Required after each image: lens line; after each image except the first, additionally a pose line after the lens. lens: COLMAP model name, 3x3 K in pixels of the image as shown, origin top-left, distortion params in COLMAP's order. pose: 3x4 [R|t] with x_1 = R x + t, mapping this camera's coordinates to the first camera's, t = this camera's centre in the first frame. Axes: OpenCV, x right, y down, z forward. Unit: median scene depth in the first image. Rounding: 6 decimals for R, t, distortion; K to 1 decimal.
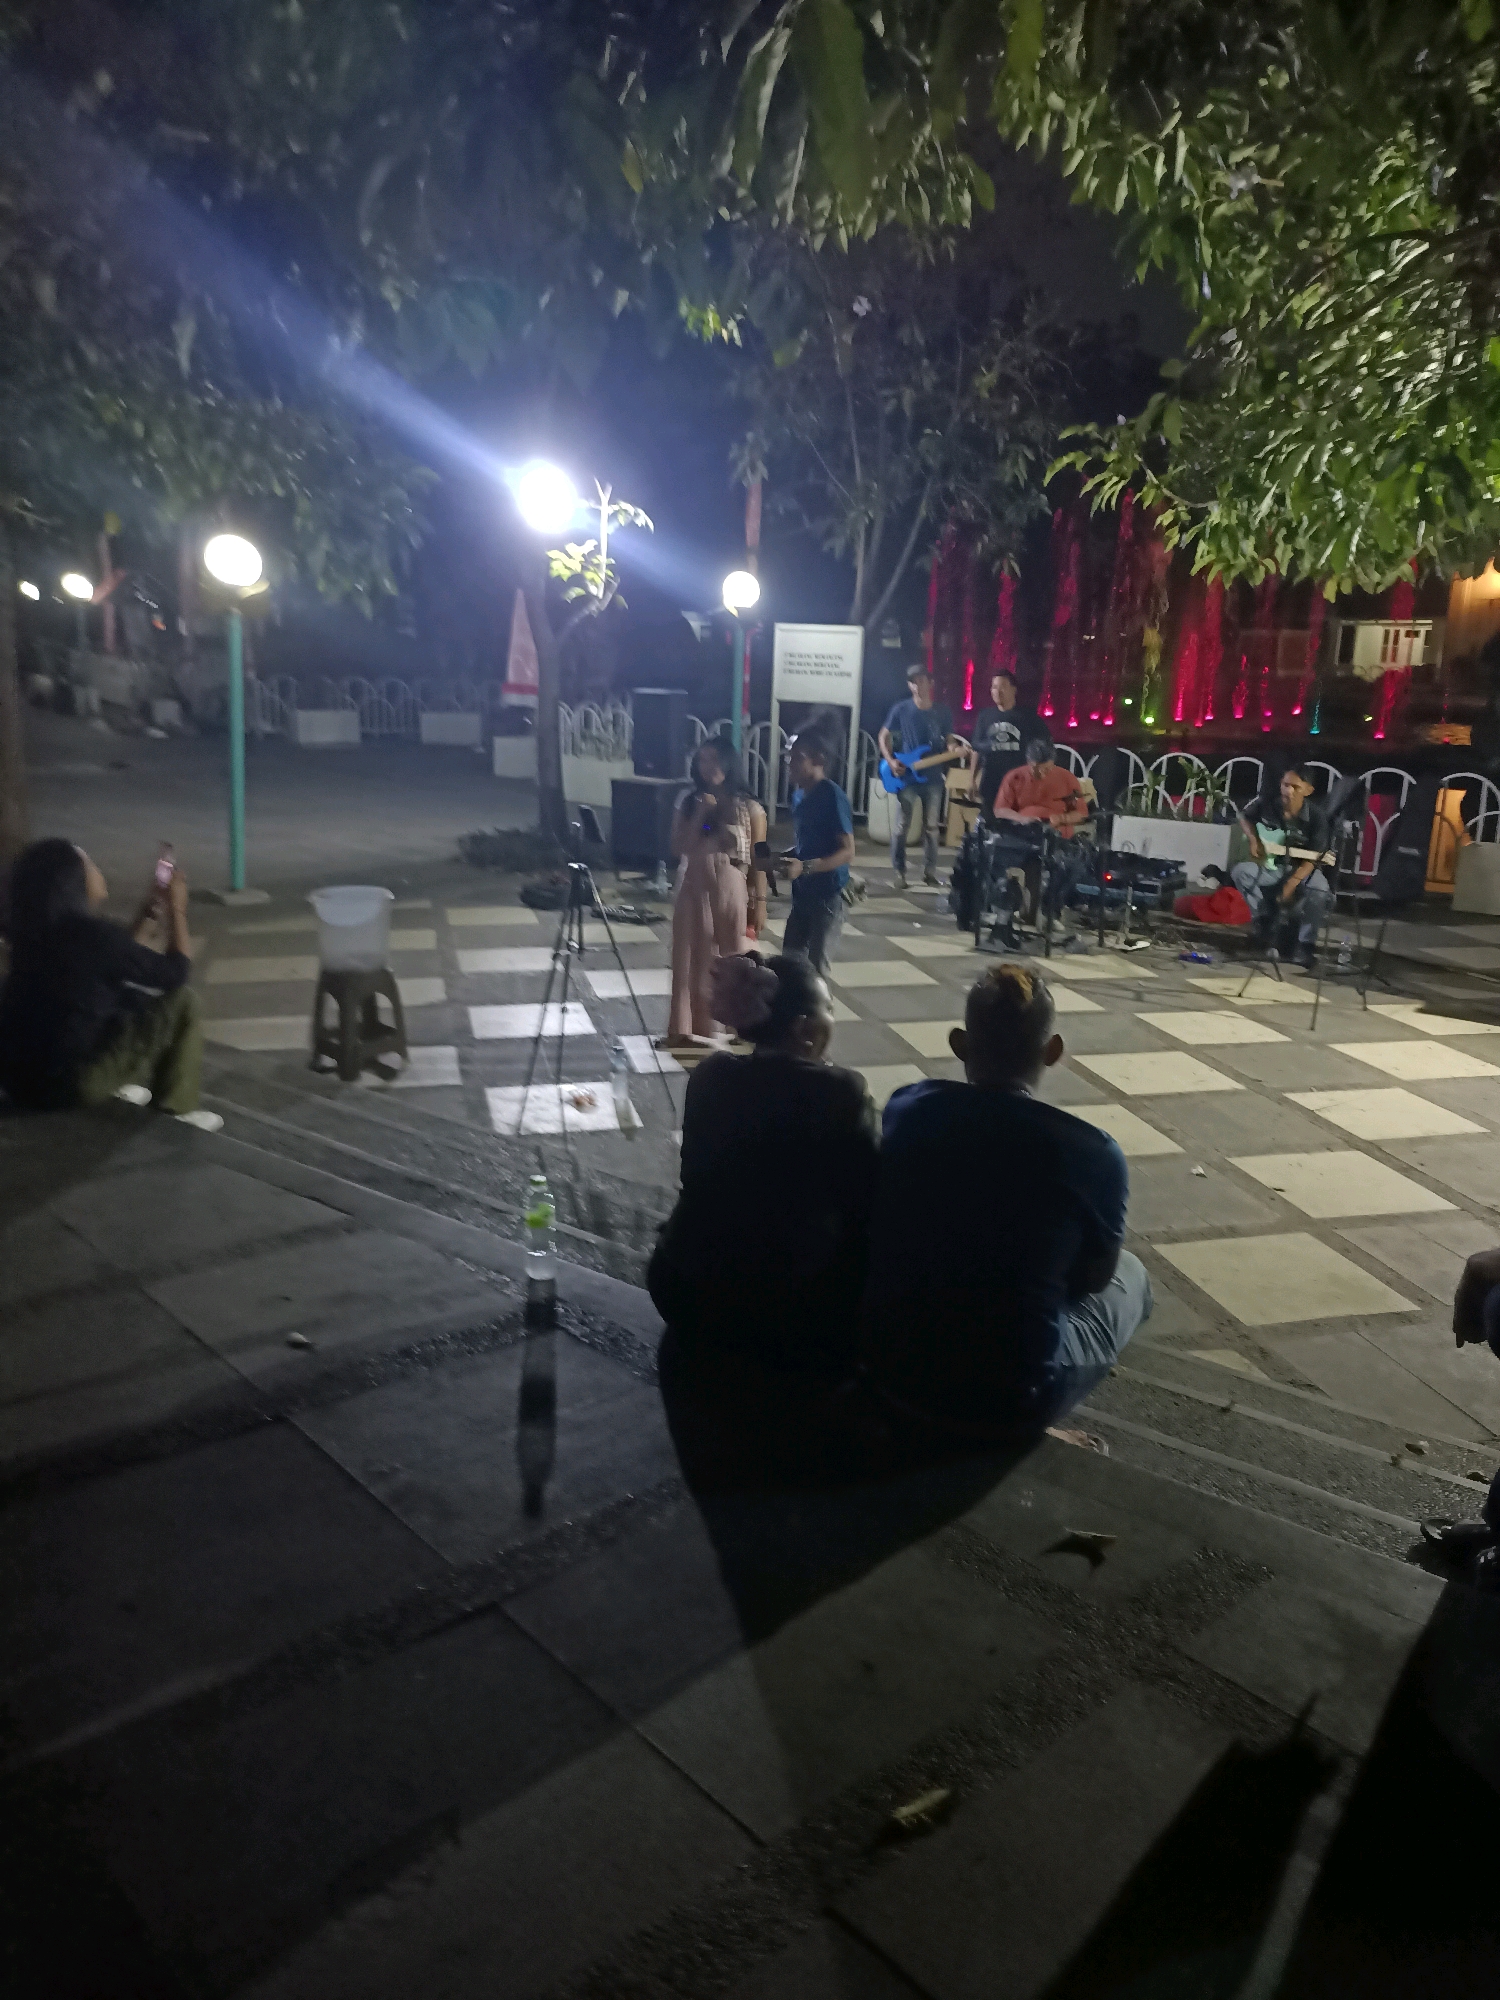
lens RADIAL K [[1548.6, 0, 750.0], [0, 1548.6, 1000.0], [0, 0, 1]] dist [0.084974, -0.001300]
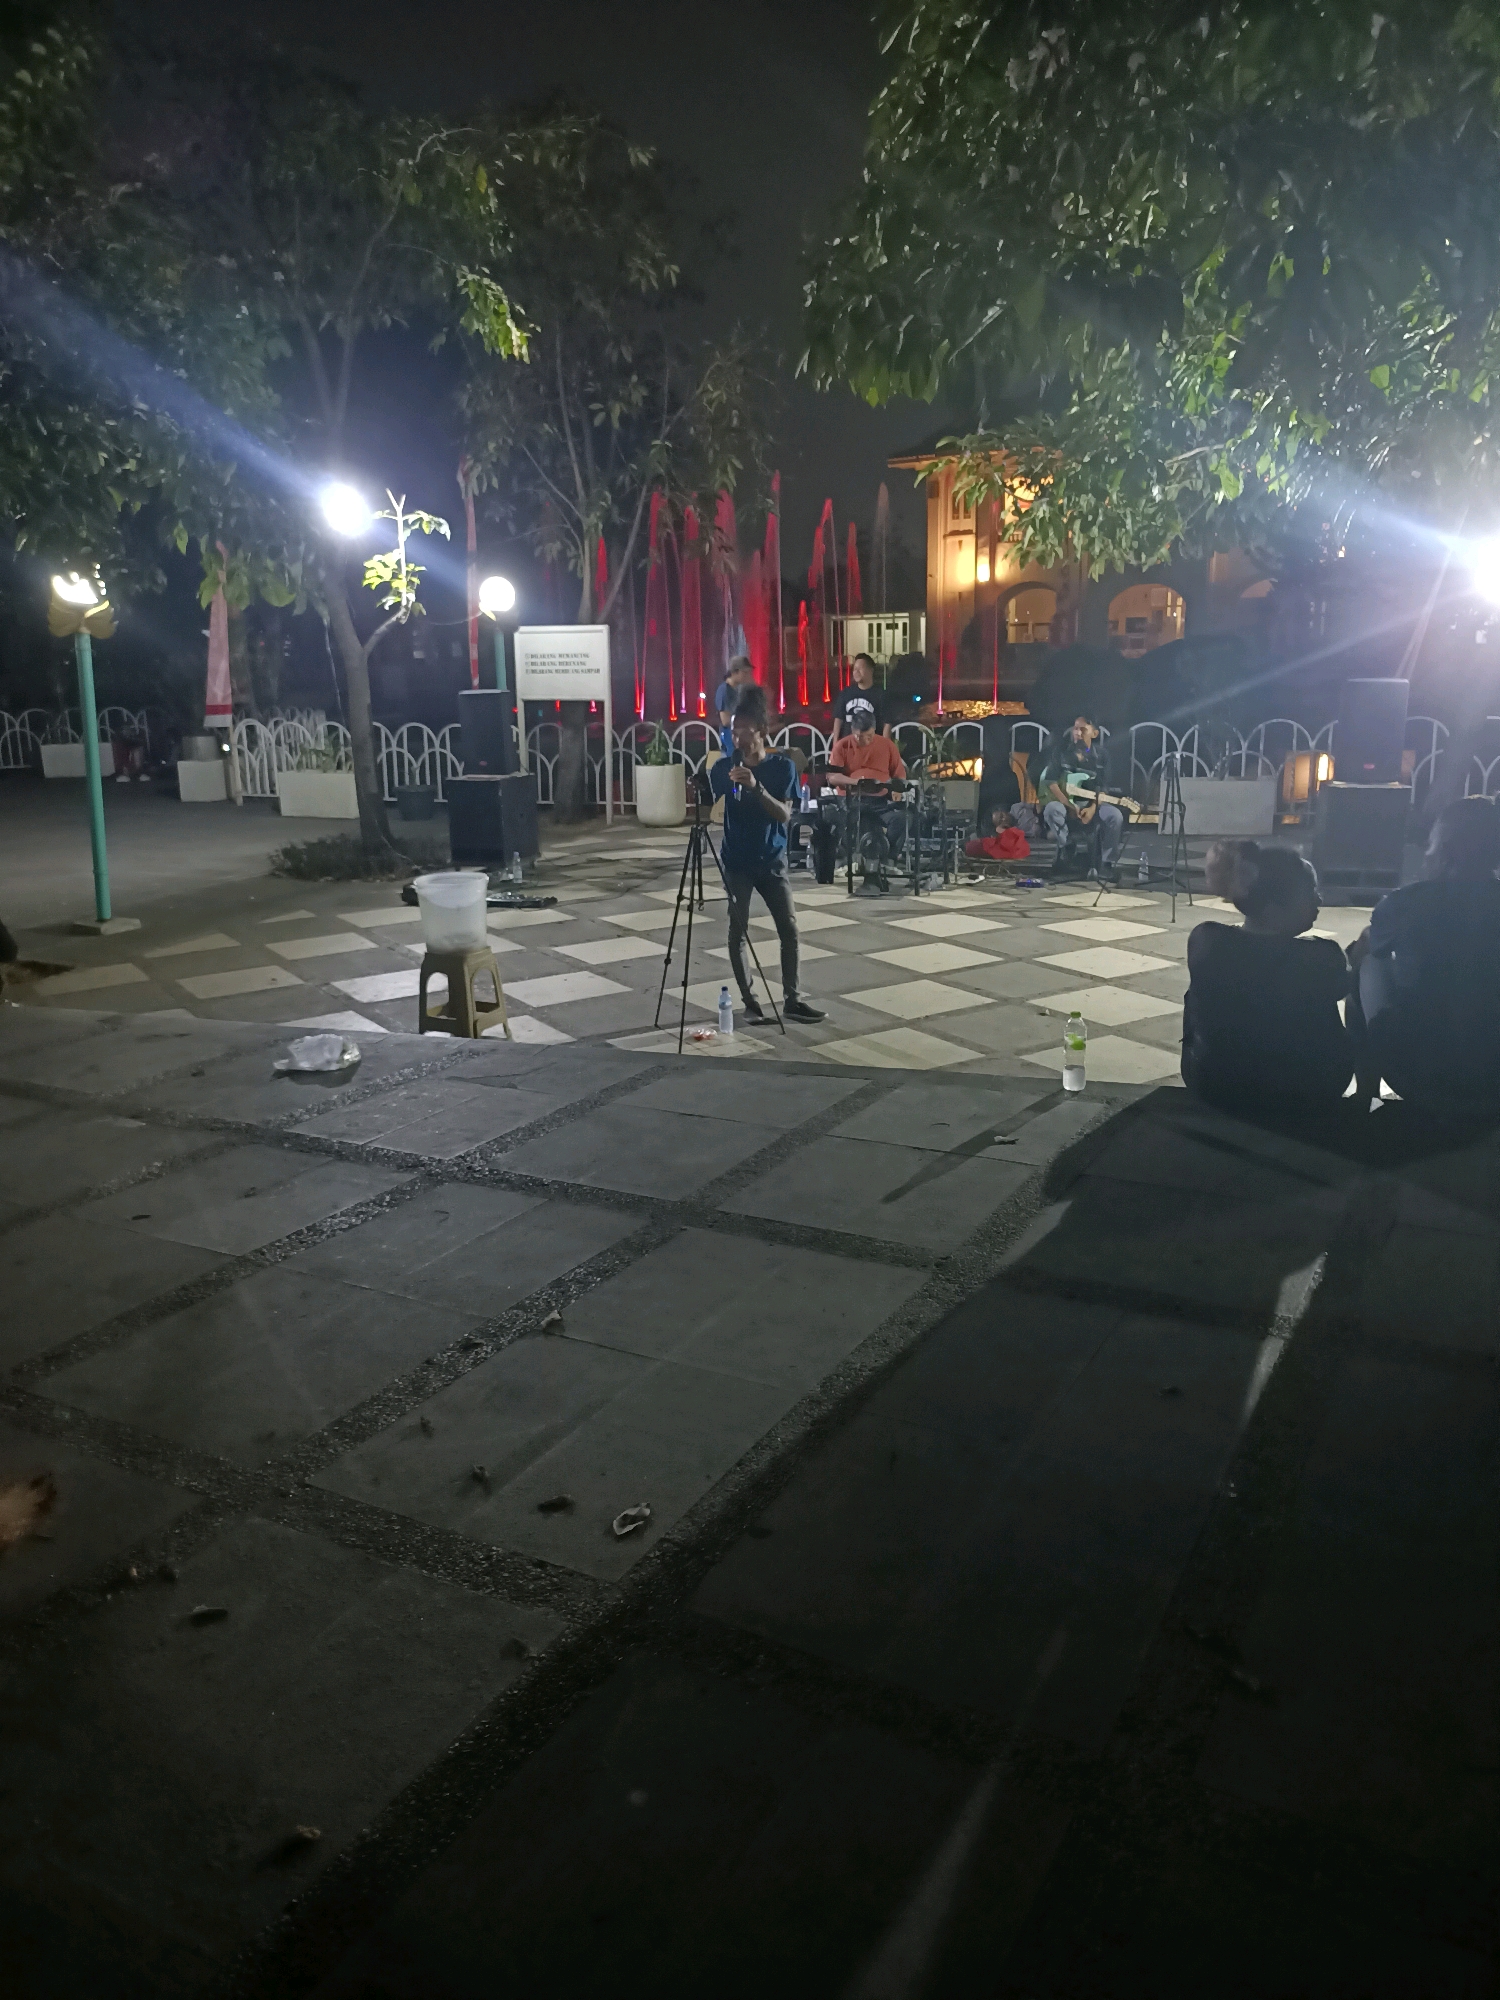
lens RADIAL K [[1548.6, 0, 750.0], [0, 1548.6, 1000.0], [0, 0, 1]] dist [0.084974, -0.001300]
pose [[0.940301, -0.124043, 0.316933, -0.205023], [0.126227, 0.991906, 0.013719, 0.012200], [-0.316069, 0.027106, 0.948349, -0.034485]]
